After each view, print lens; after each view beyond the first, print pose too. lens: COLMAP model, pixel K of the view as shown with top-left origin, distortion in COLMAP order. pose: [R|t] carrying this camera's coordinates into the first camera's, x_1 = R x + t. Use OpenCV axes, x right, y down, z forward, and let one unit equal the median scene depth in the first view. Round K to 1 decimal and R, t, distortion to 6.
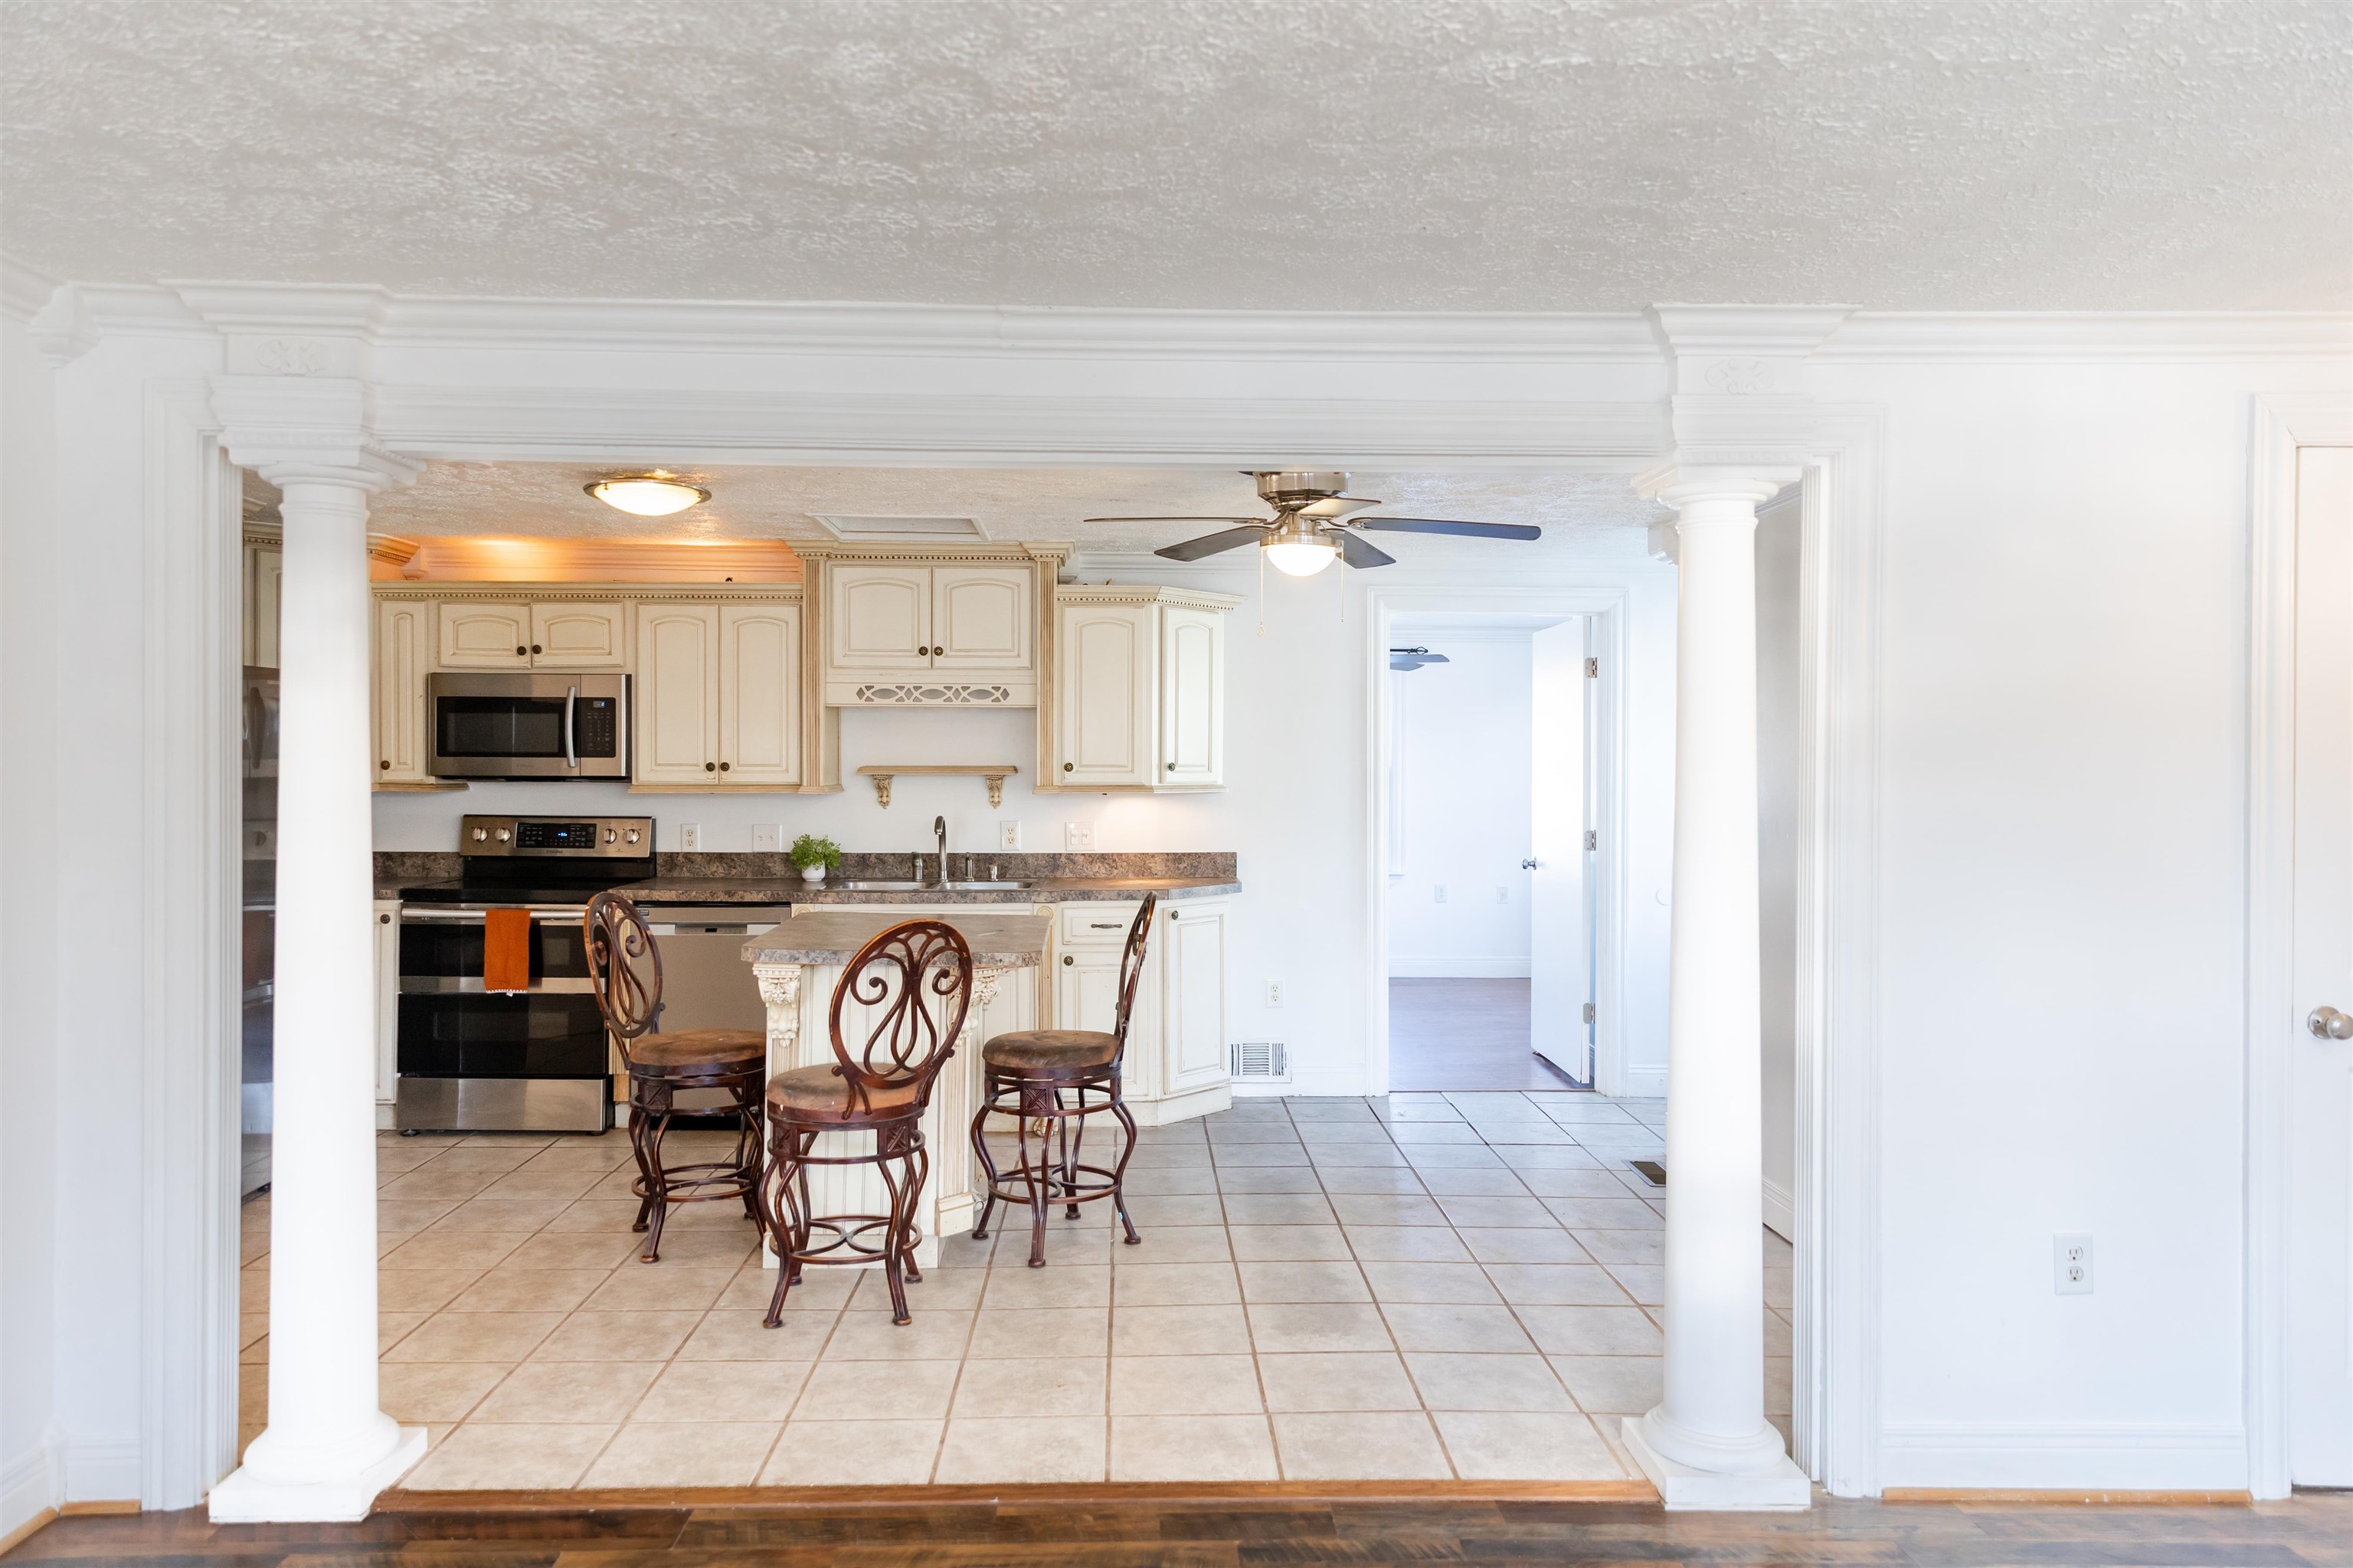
lens RADIAL K [[1558.9, 0, 1163.4], [0, 1558.9, 770.1], [0, 0, 1]] dist [0.007905, 0.000205]
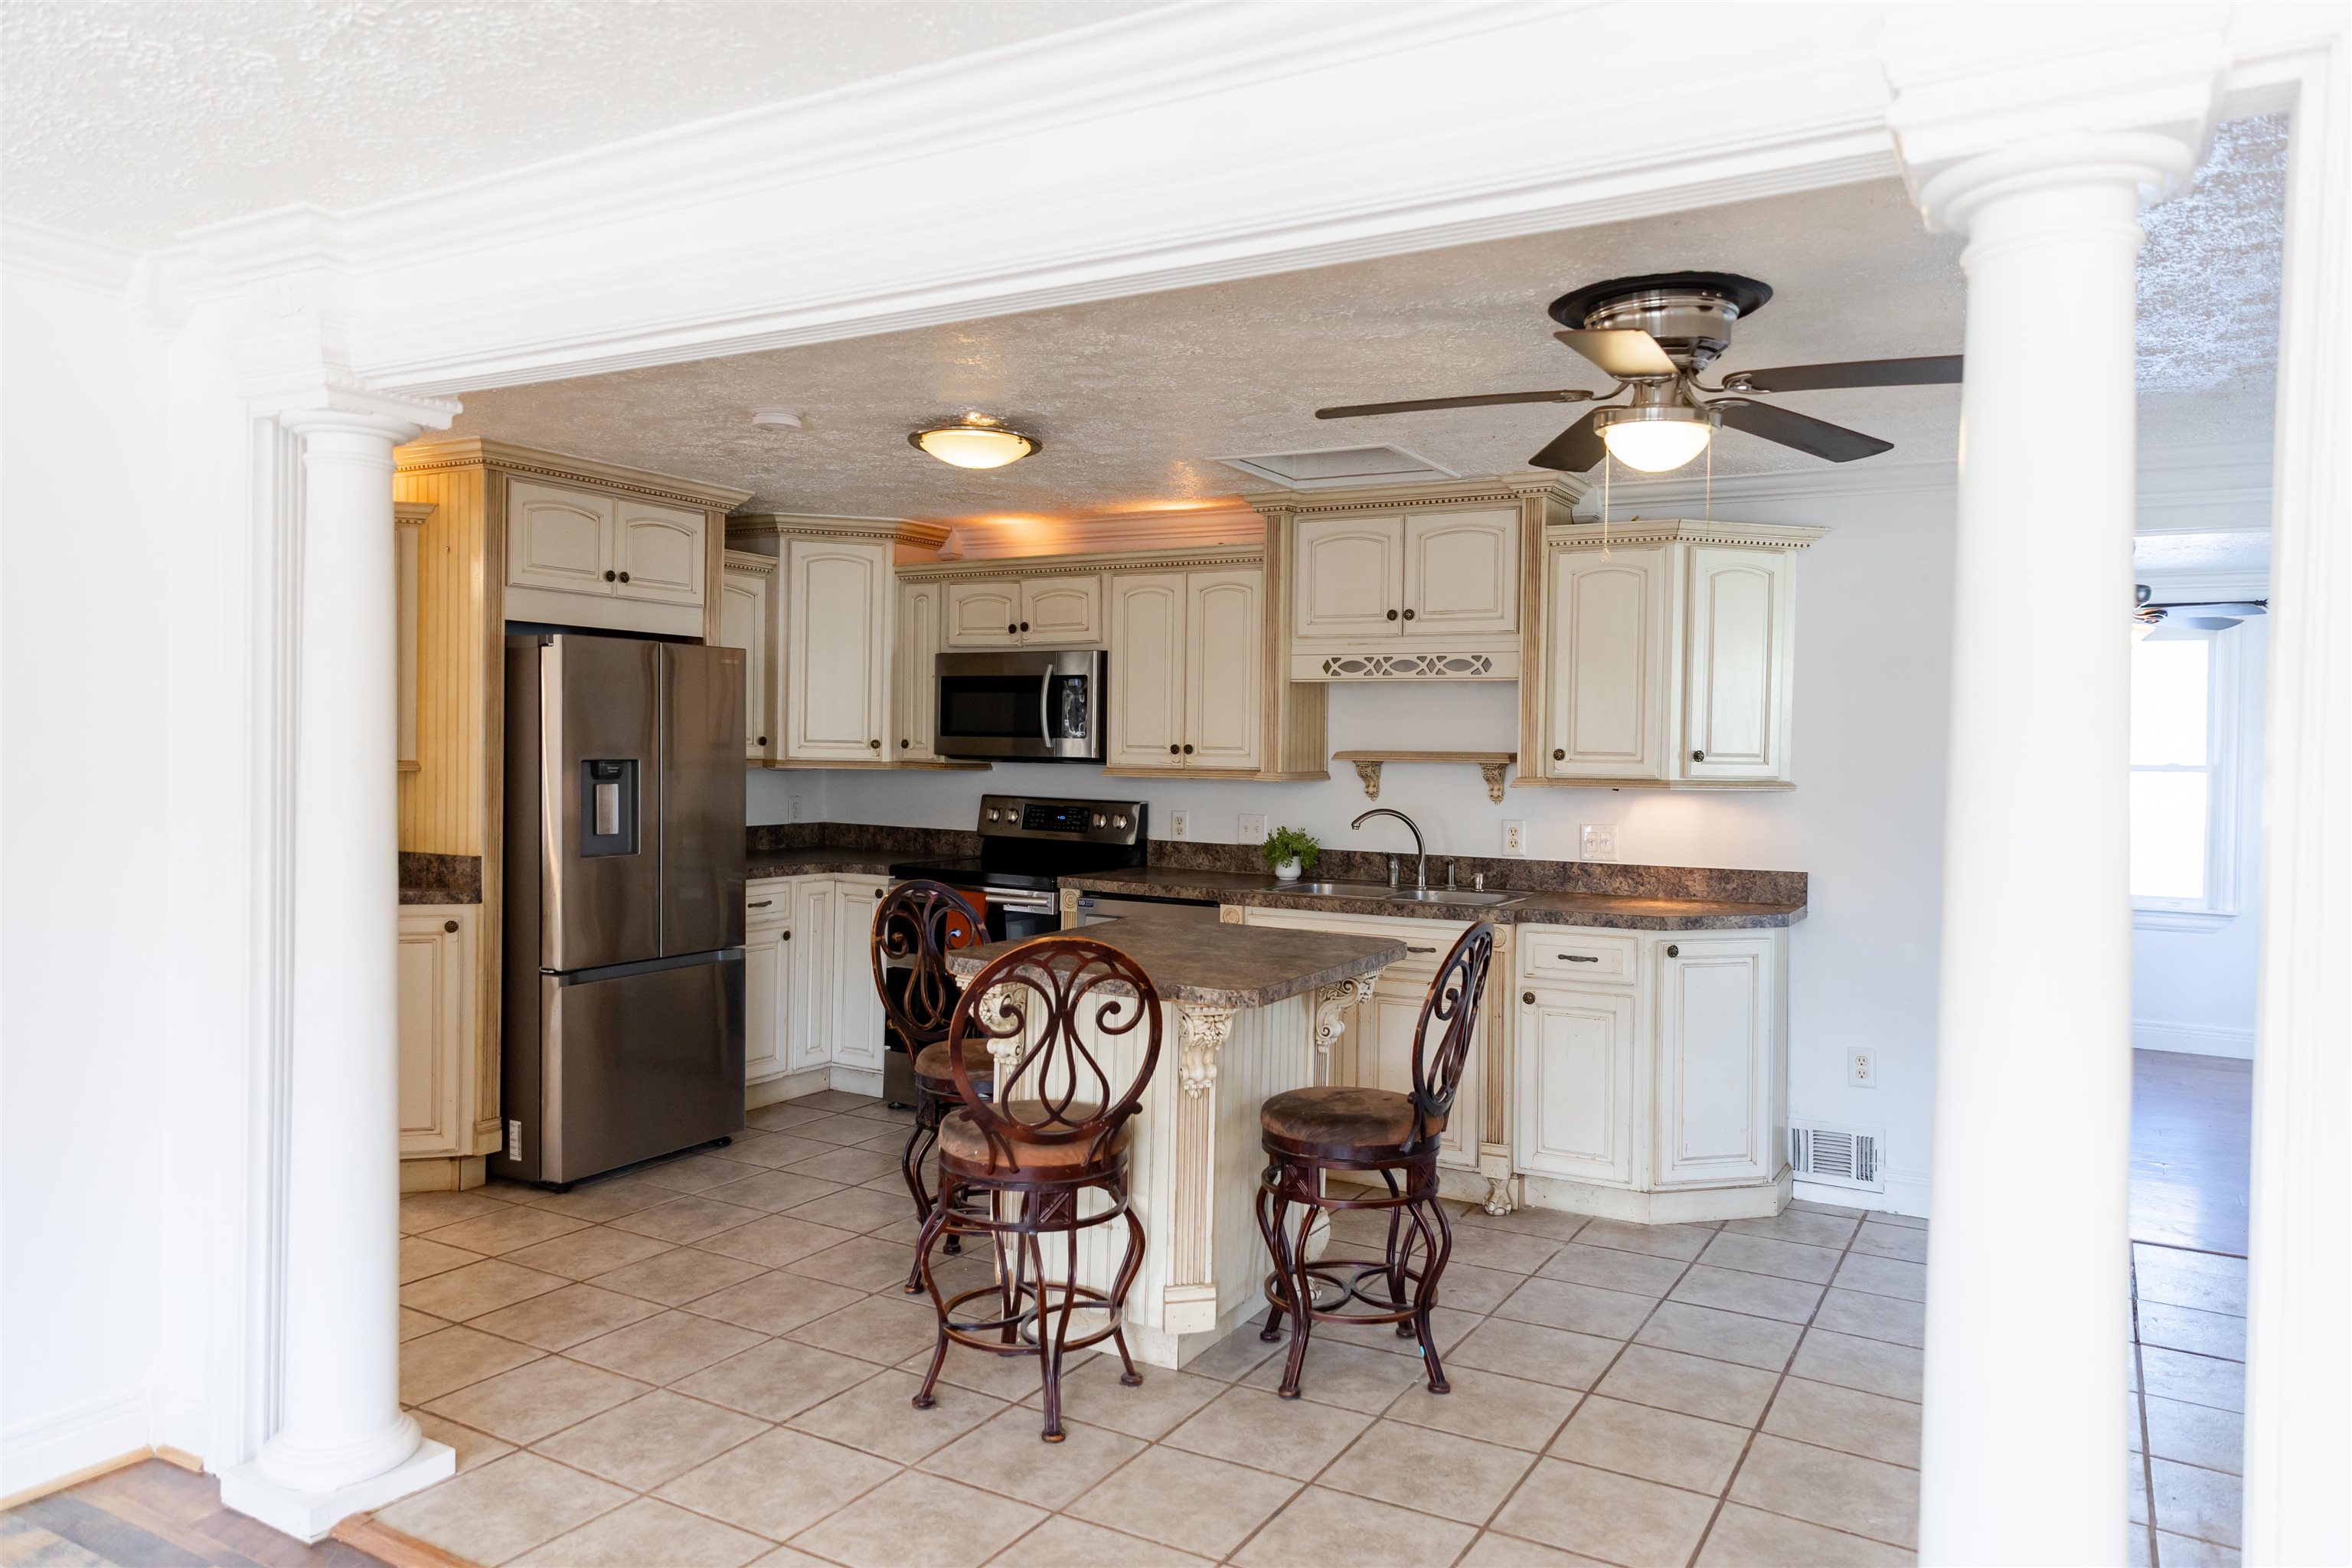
lens RADIAL K [[1552.4, 0, 1175.9], [0, 1552.4, 774.7], [0, 0, 1]] dist [0.008646, 0.000871]
pose [[0.853507, 0.020018, -0.520696, 0.185103], [-0.015885, 0.999797, 0.012399, 0.001575], [0.520839, -0.002311, 0.853652, 0.220807]]
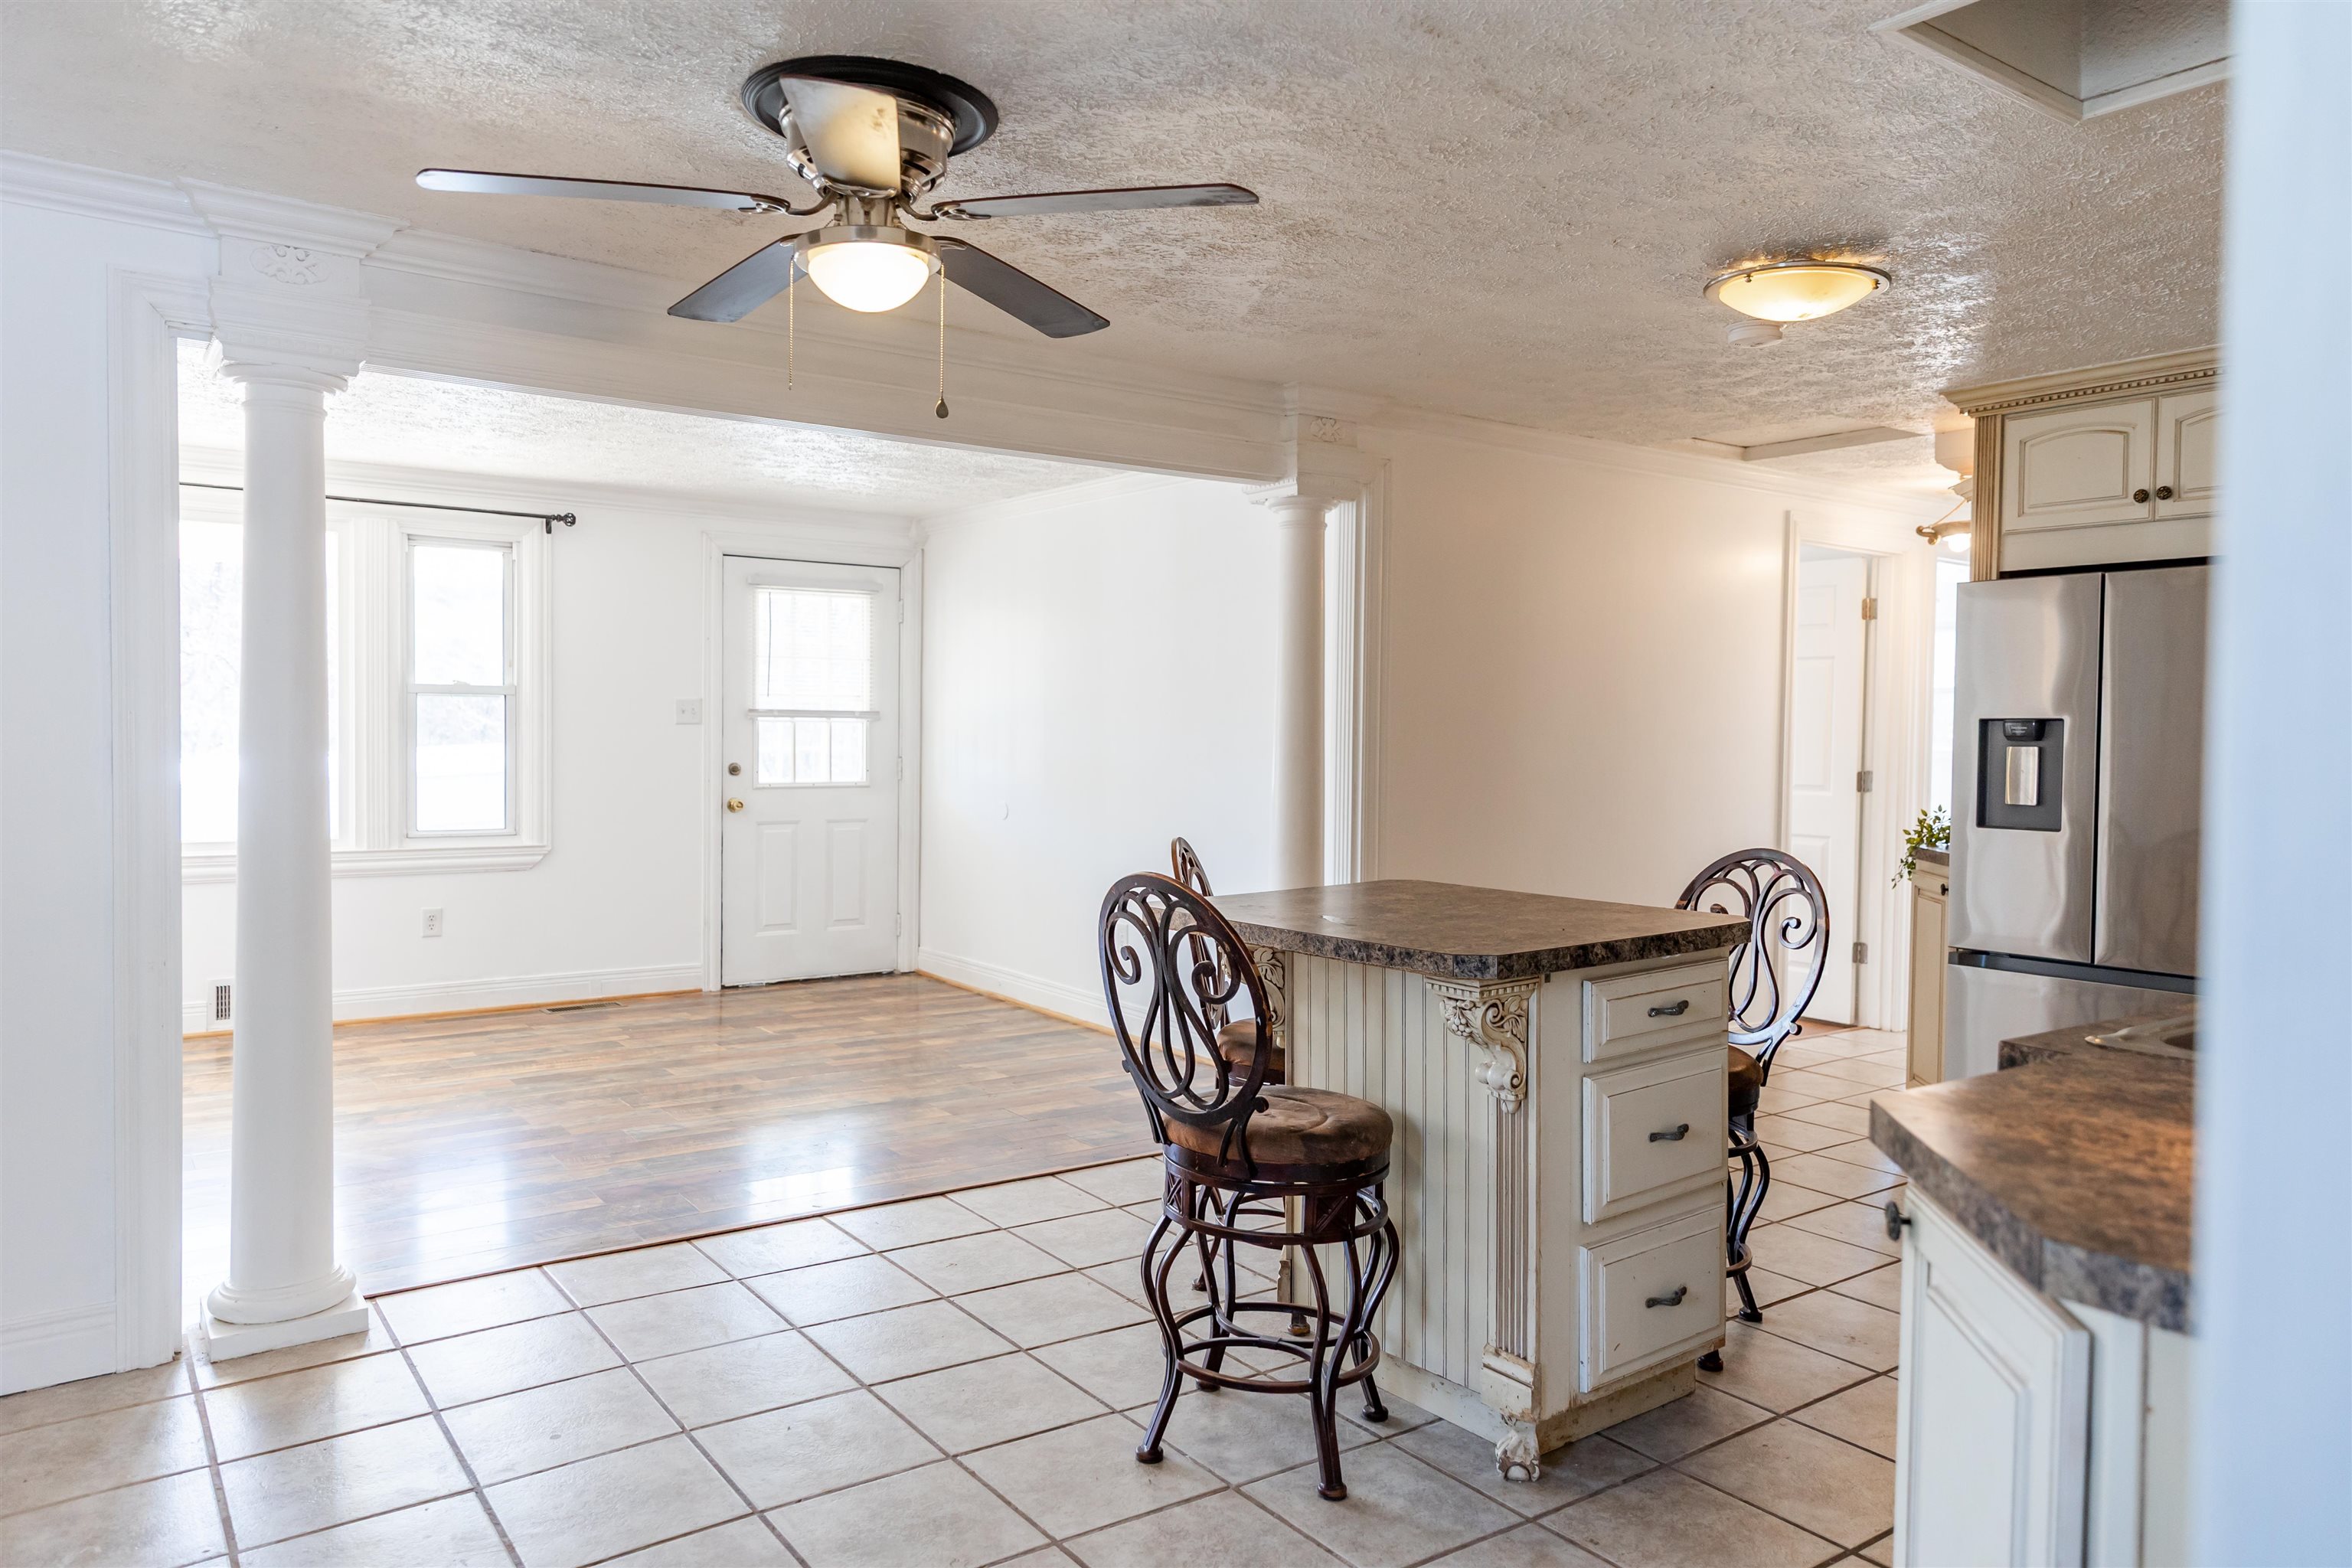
lens RADIAL K [[1558.2, 0, 1162.9], [0, 1558.2, 770.1], [0, 0, 1]] dist [0.007905, 0.000205]
pose [[-0.828717, 0.002201, -0.559664, 0.227874], [-0.015812, 0.999501, 0.027344, 0.017859], [0.559445, 0.031510, -0.828269, 1.092519]]
